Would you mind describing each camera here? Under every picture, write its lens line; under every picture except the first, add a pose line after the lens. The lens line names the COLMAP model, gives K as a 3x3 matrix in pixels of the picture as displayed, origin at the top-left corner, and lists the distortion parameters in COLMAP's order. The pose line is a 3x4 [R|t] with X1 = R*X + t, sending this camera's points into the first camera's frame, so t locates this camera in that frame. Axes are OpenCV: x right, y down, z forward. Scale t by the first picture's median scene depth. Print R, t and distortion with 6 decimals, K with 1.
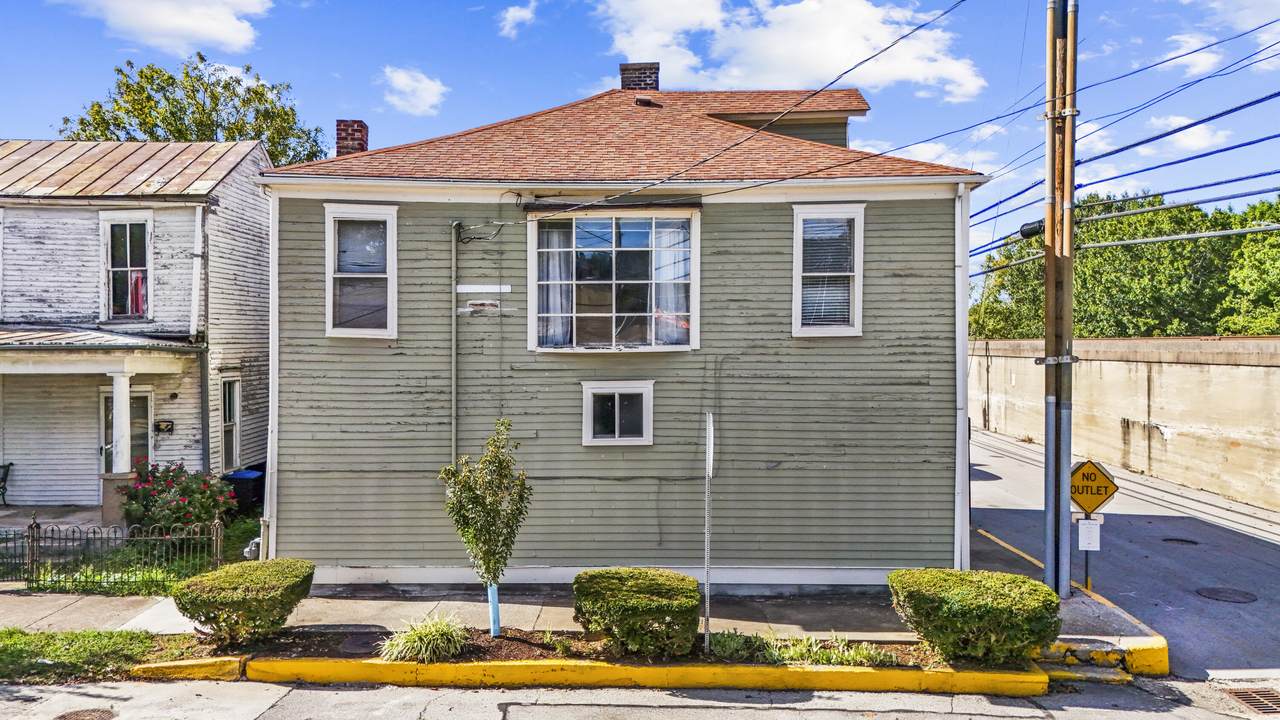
lens RADIAL K [[944.3, 0, 634.4], [0, 944.3, 358.2], [0, 0, 1]] dist [0.055490, -0.039611]
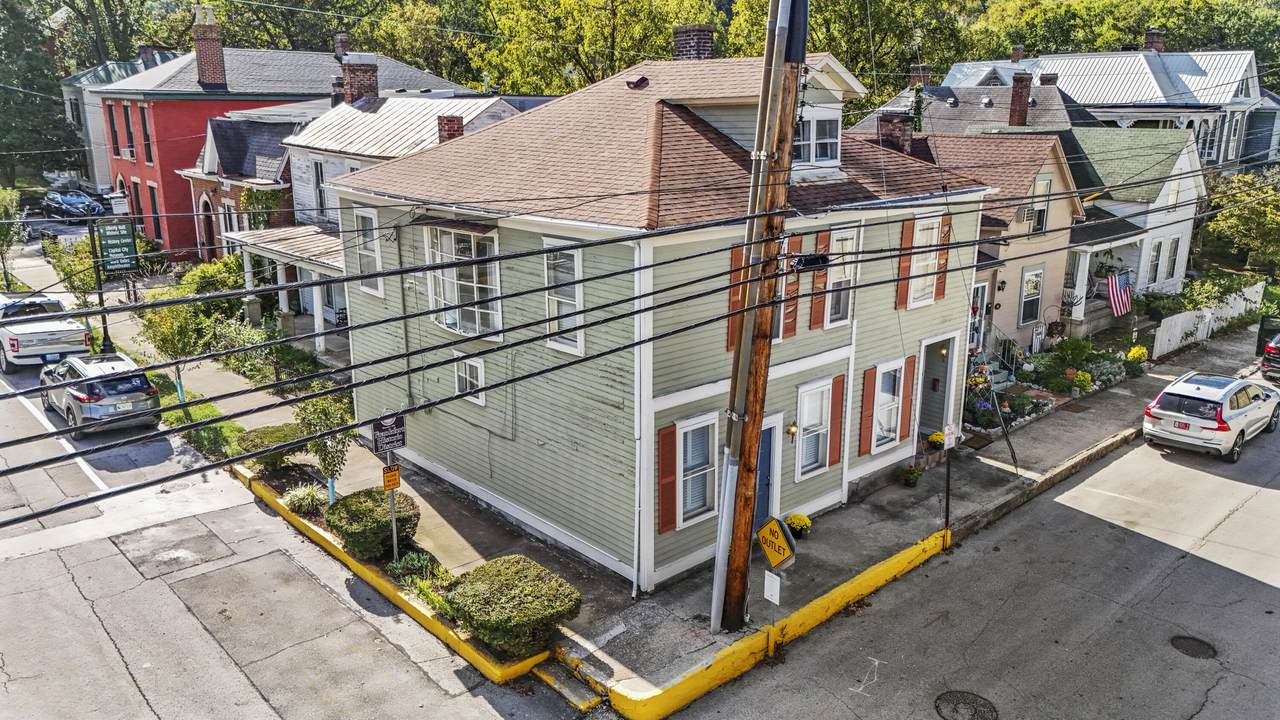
lens RADIAL K [[944.3, 0, 640.0], [0, 944.3, 356.0], [0, 0, 1]] dist [0.055490, -0.039611]
pose [[0.678496, 0.191200, -0.709285, 1.089688], [-0.012267, 0.968348, 0.249301, -0.307600], [0.734501, -0.160450, 0.659366, 0.300071]]
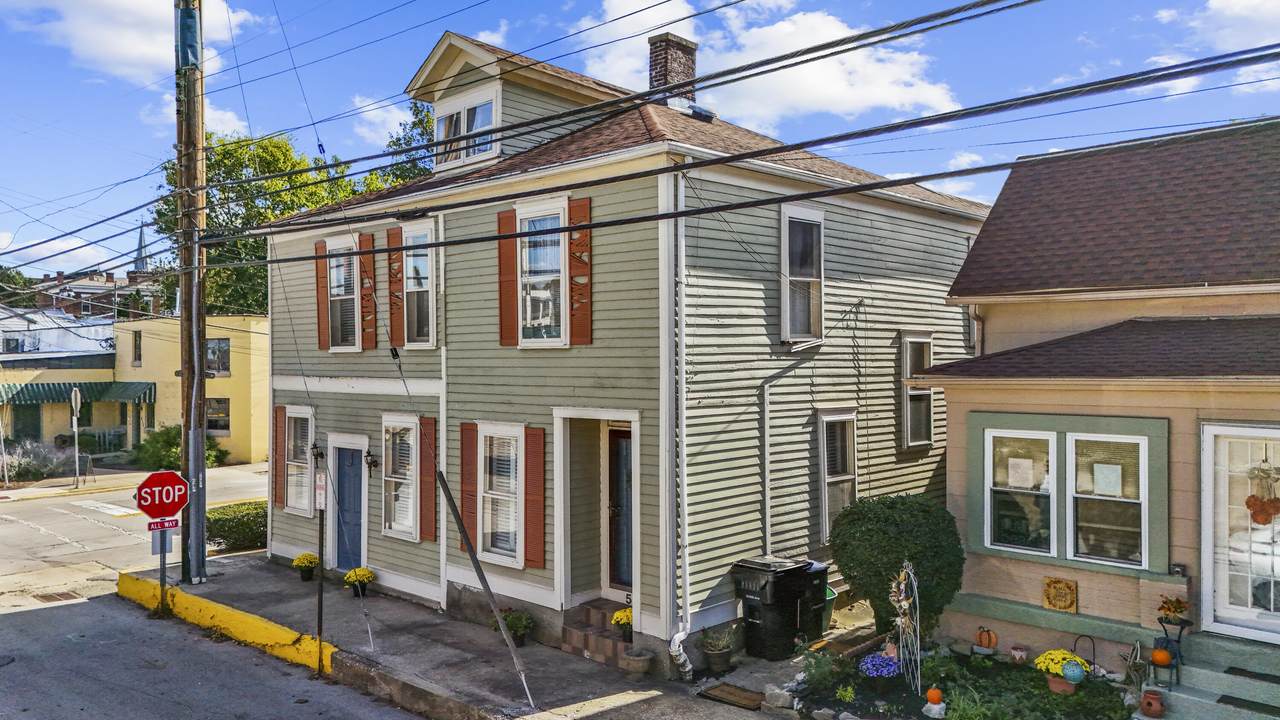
lens RADIAL K [[944.3, 0, 636.3], [0, 944.3, 360.2], [0, 0, 1]] dist [0.055490, -0.039611]
pose [[-0.678461, 0.001386, -0.734635, 0.944657], [-0.005724, 0.999958, 0.007173, -0.026912], [0.734614, 0.009071, -0.678424, 2.214014]]
